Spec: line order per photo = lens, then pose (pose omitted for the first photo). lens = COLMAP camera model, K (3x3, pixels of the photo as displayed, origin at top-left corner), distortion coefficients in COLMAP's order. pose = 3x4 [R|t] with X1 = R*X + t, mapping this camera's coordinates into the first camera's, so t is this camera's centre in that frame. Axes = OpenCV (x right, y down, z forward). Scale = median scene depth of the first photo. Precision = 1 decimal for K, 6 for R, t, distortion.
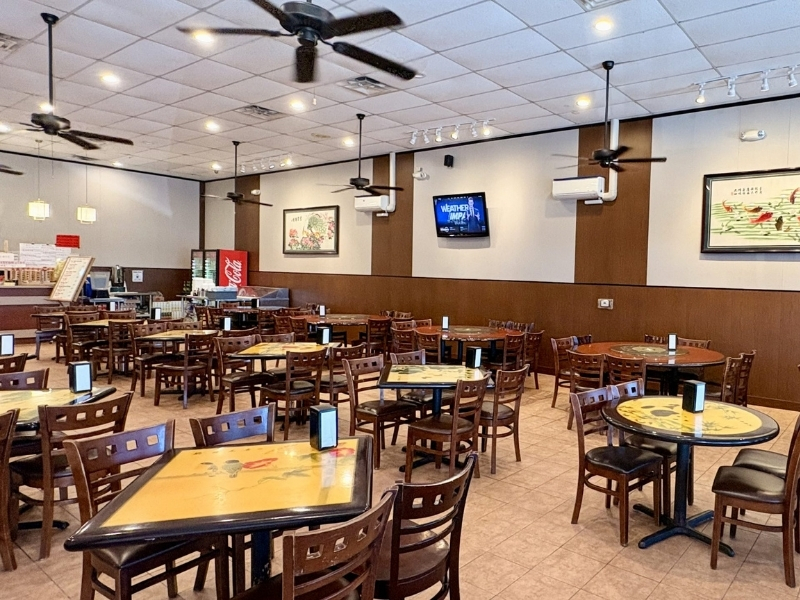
lens RADIAL K [[580.8, 0, 399.9], [0, 580.8, 300.6], [0, 0, 1]] dist [-0.036721, 0.000355]
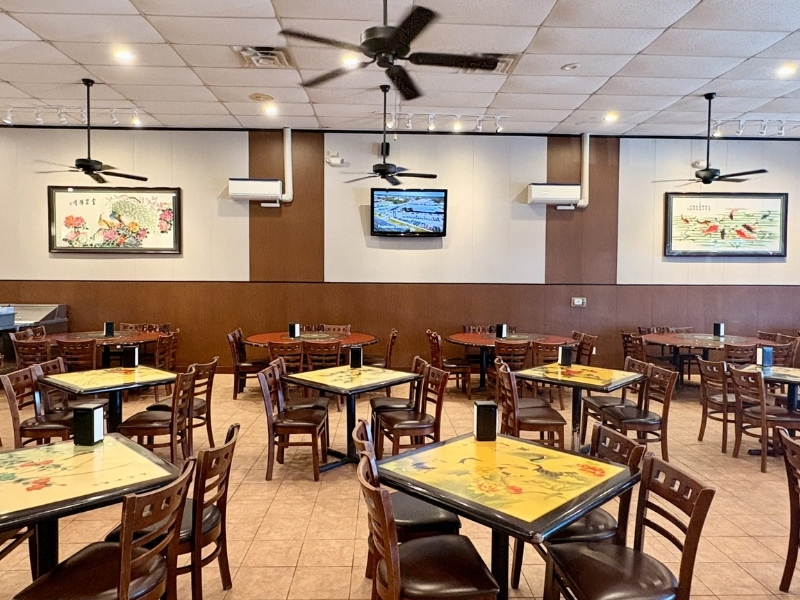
lens RADIAL K [[528.1, 0, 398.7], [0, 528.1, 296.0], [0, 0, 1]] dist [-0.024064, -0.000247]
pose [[0.730229, -0.049437, 0.681411, -0.531600], [0.047347, 0.998642, 0.021714, -0.040508], [-0.681560, 0.016407, 0.731578, 0.469447]]
